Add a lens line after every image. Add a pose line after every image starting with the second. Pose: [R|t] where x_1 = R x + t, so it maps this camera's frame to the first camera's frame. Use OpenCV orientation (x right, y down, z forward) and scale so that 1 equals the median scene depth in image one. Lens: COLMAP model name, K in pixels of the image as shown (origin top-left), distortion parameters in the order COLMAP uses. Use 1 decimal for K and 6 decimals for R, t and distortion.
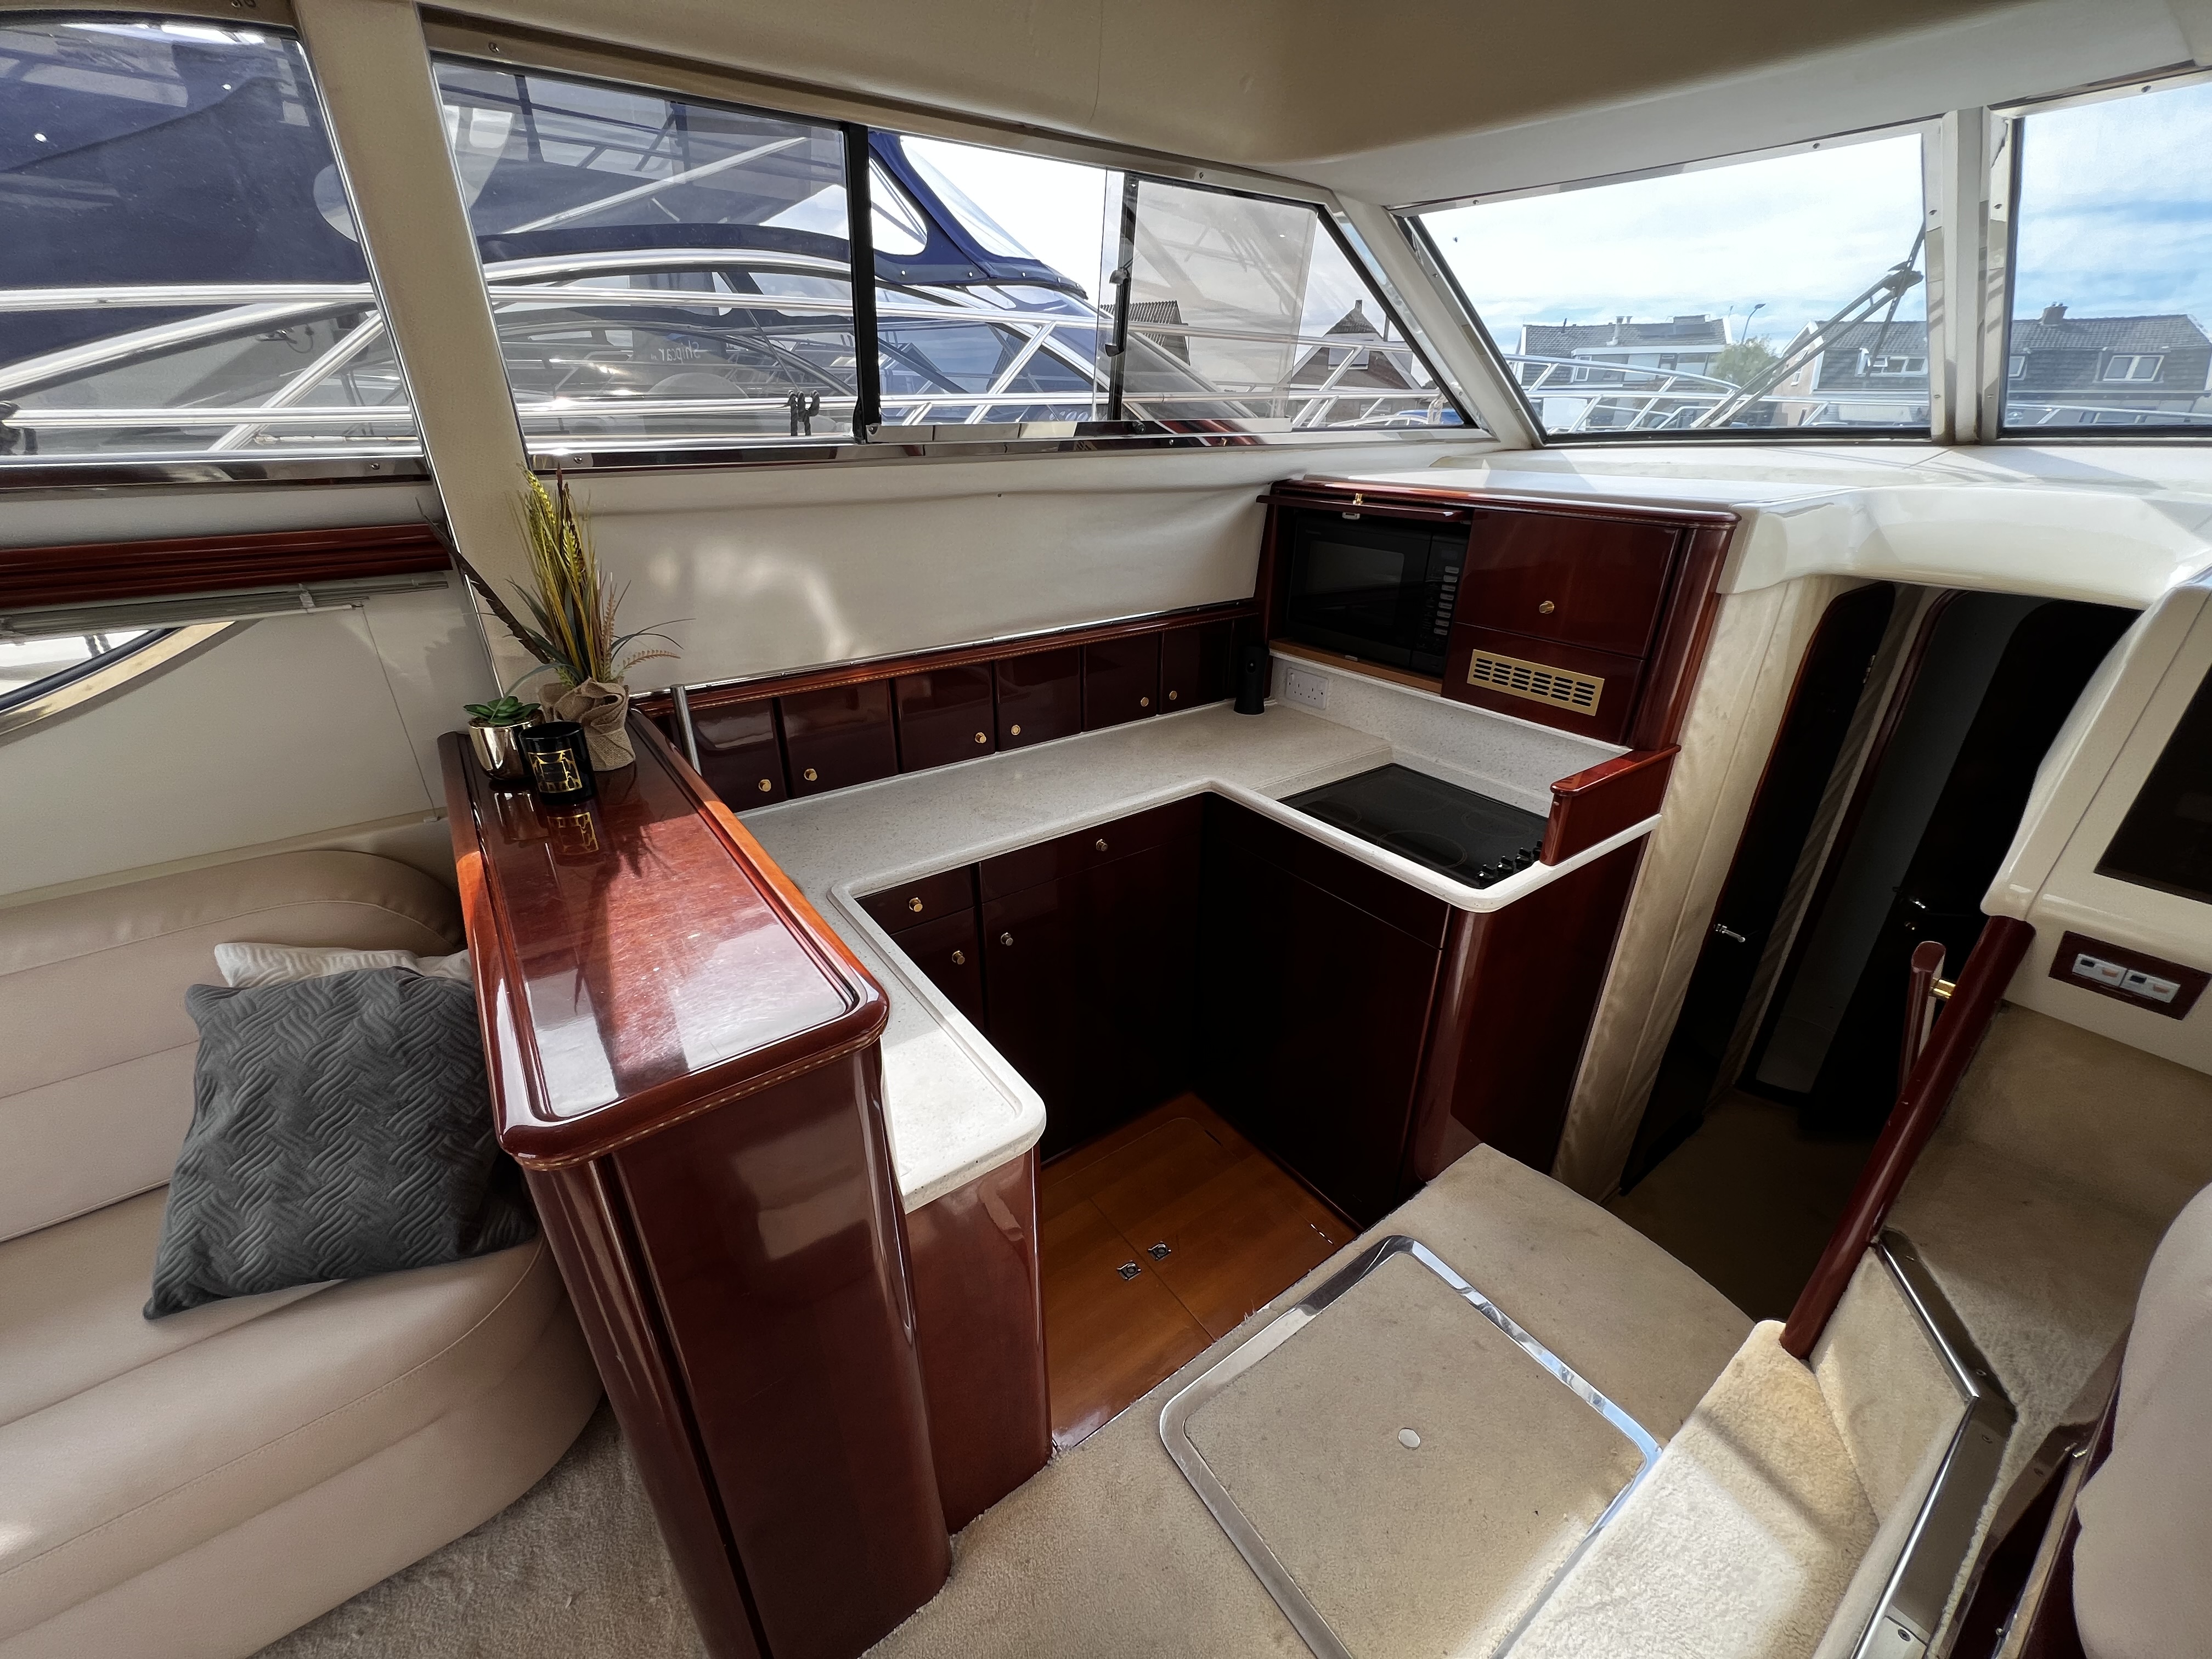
lens RADIAL K [[877.6, 0, 1106.0], [0, 877.6, 829.5], [0, 0, 1]] dist [0.001602, 0.000243]
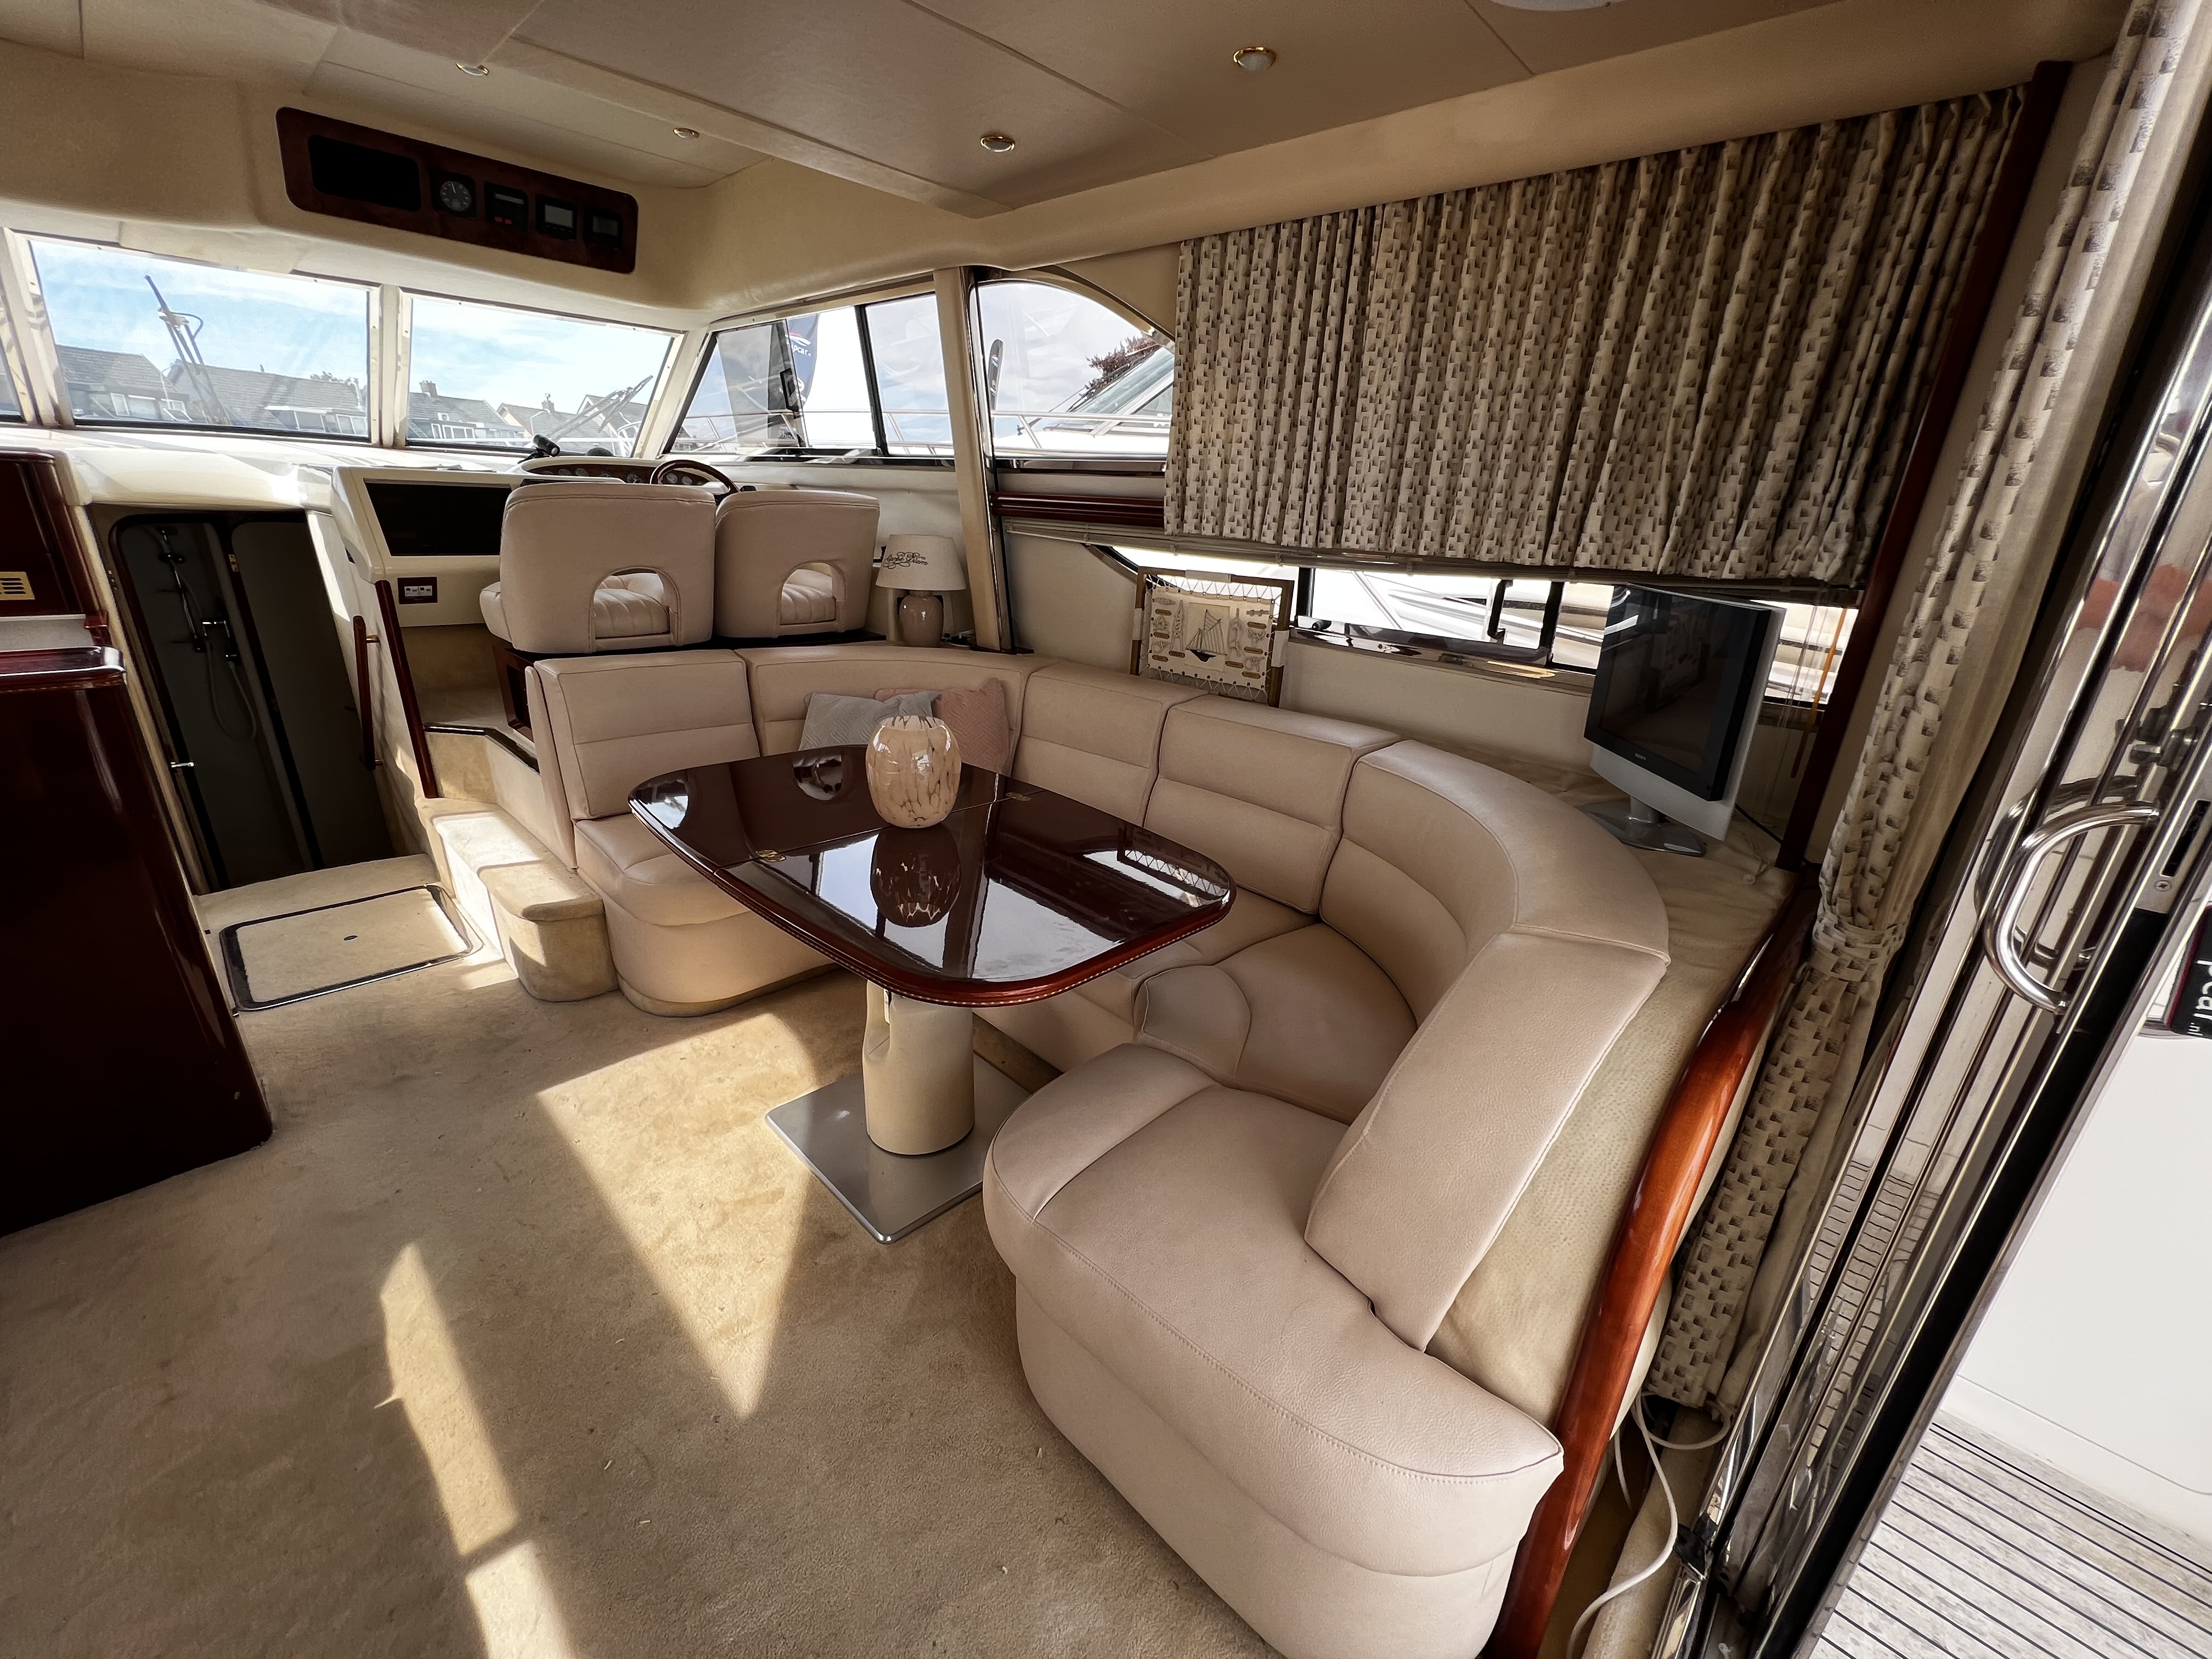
lens RADIAL K [[886.8, 0, 1106.0], [0, 886.8, 829.5], [0, 0, 1]] dist [0.000548, 0.000236]
pose [[-0.174546, -0.348989, 0.920728, -1.672411], [0.382484, 0.837621, 0.389997, 0.396414], [-0.907325, 0.420236, -0.012720, -0.554474]]
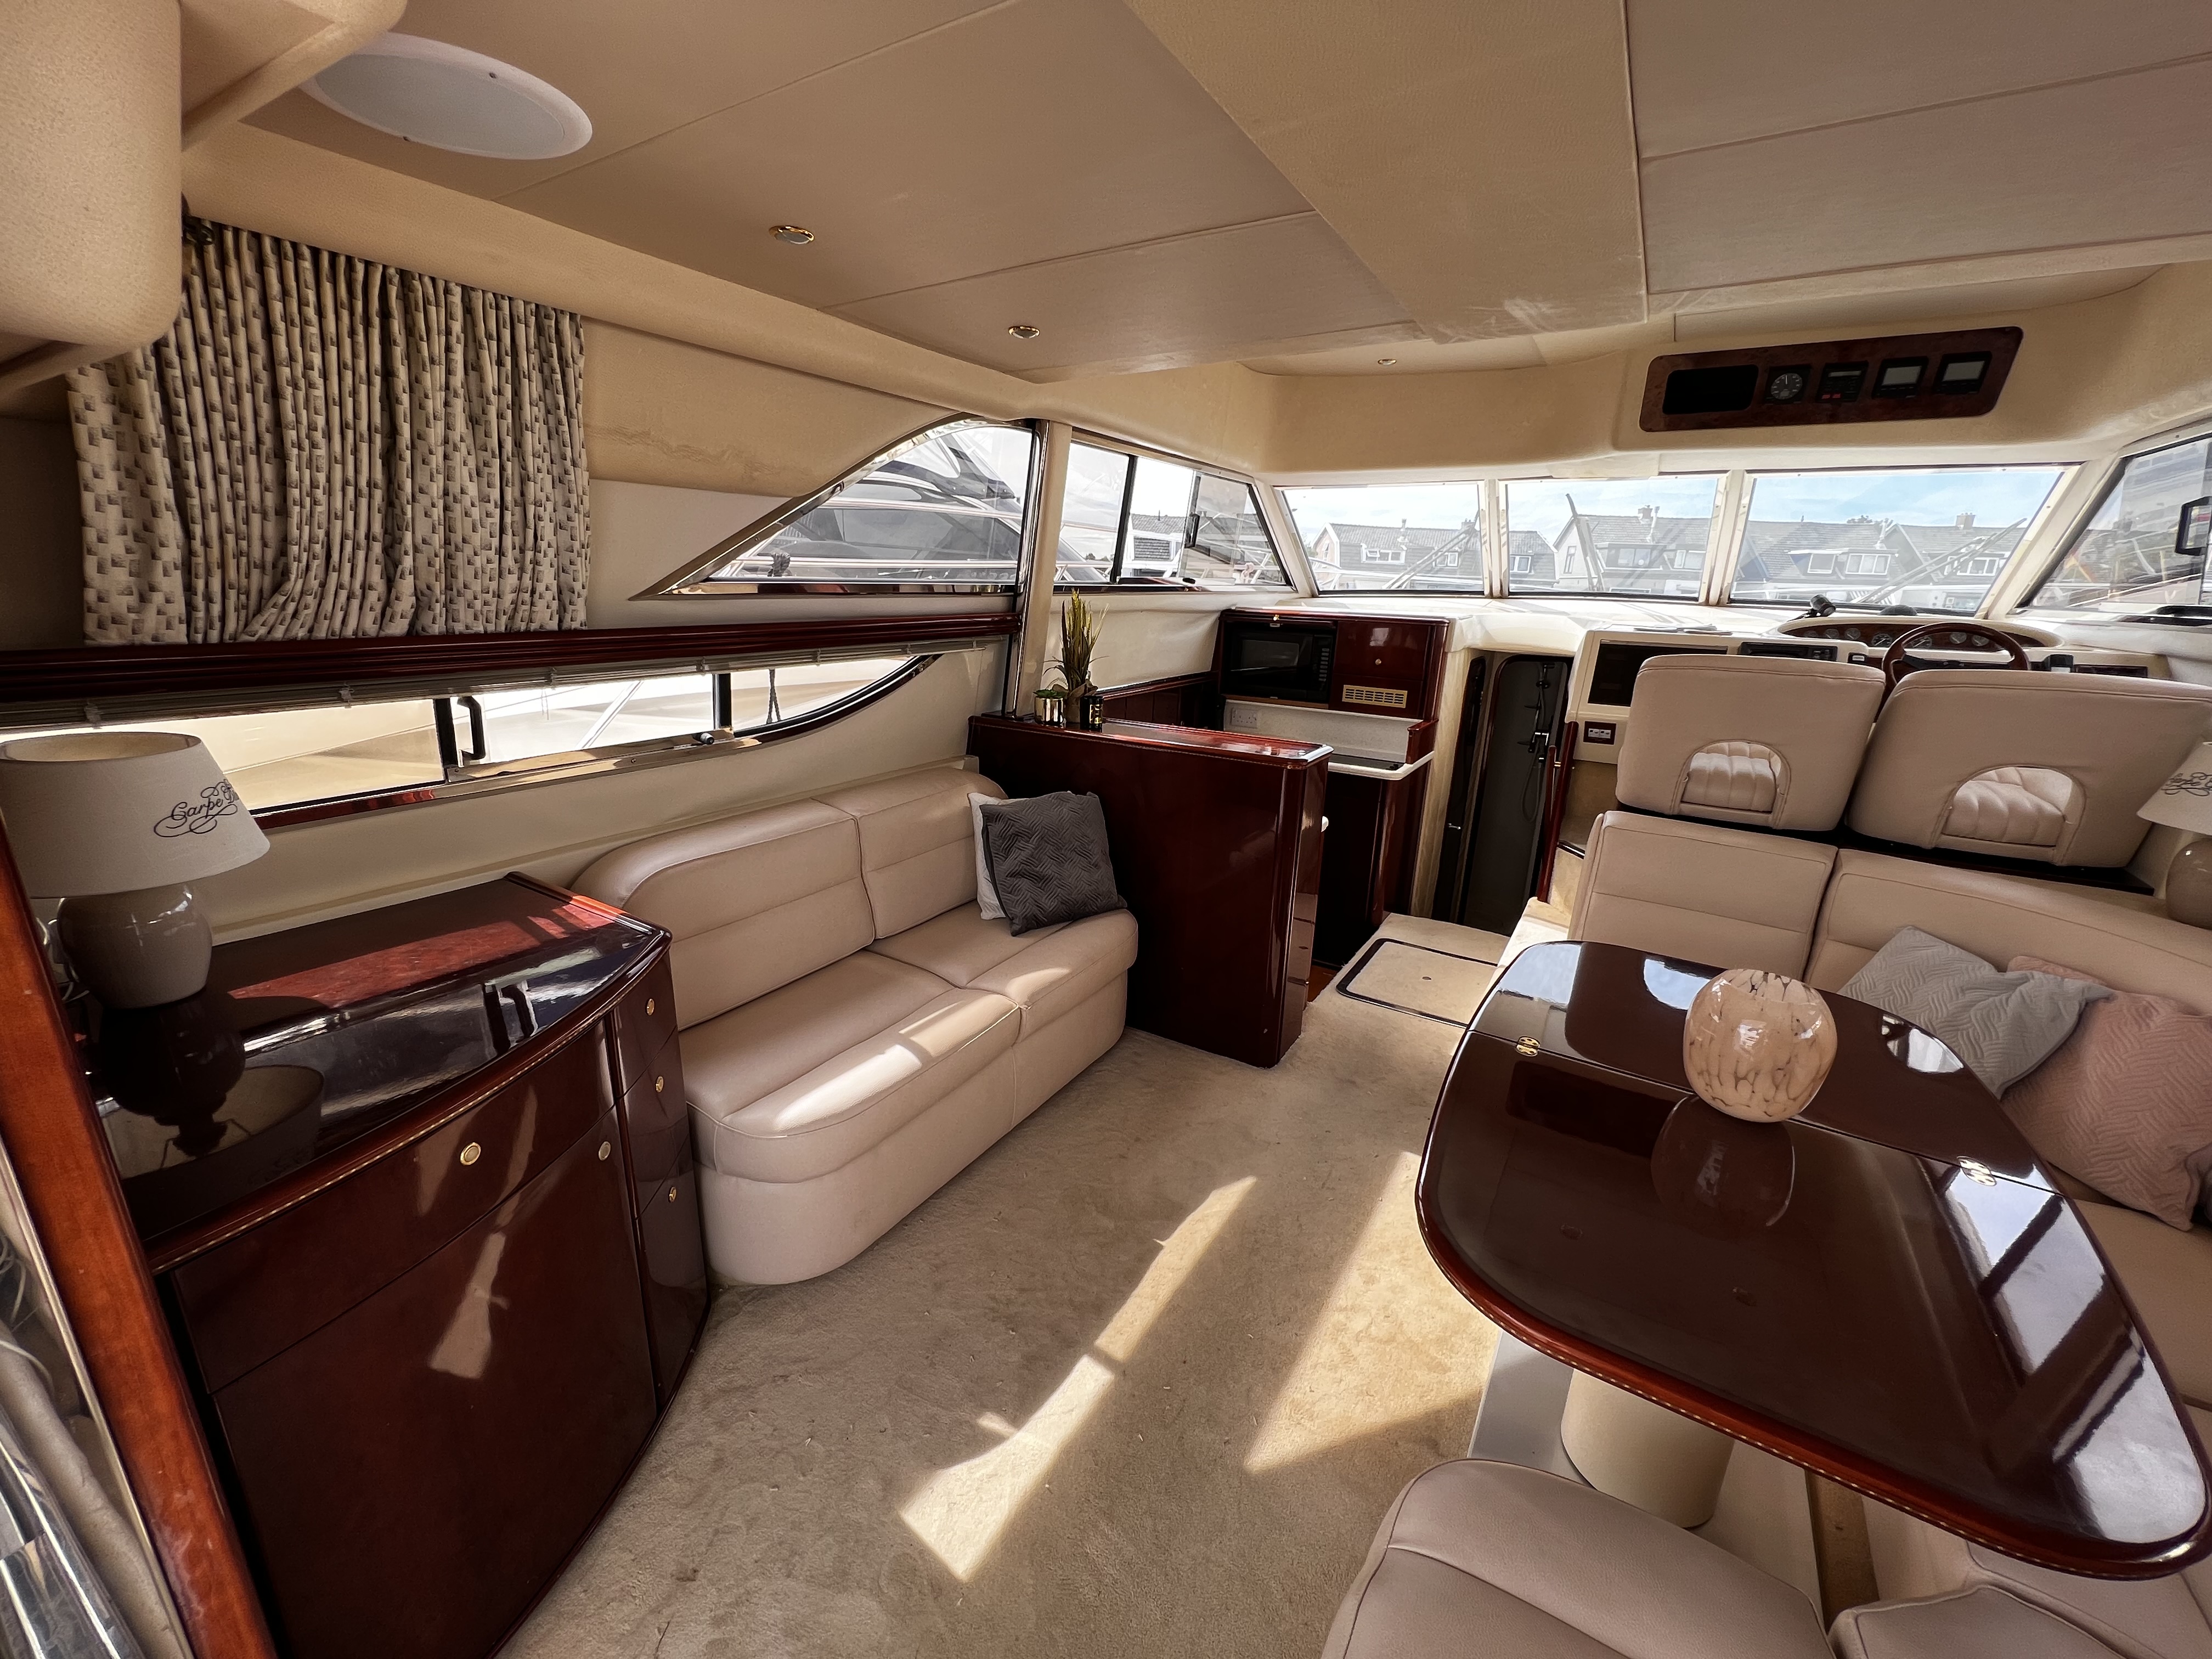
lens RADIAL K [[886.8, 0, 1106.0], [0, 886.8, 829.5], [0, 0, 1]] dist [0.000548, 0.000236]
pose [[0.923630, -0.076089, 0.375658, -1.425282], [0.135505, 0.981627, -0.134337, 0.522821], [-0.358534, 0.174981, 0.916970, -1.040753]]
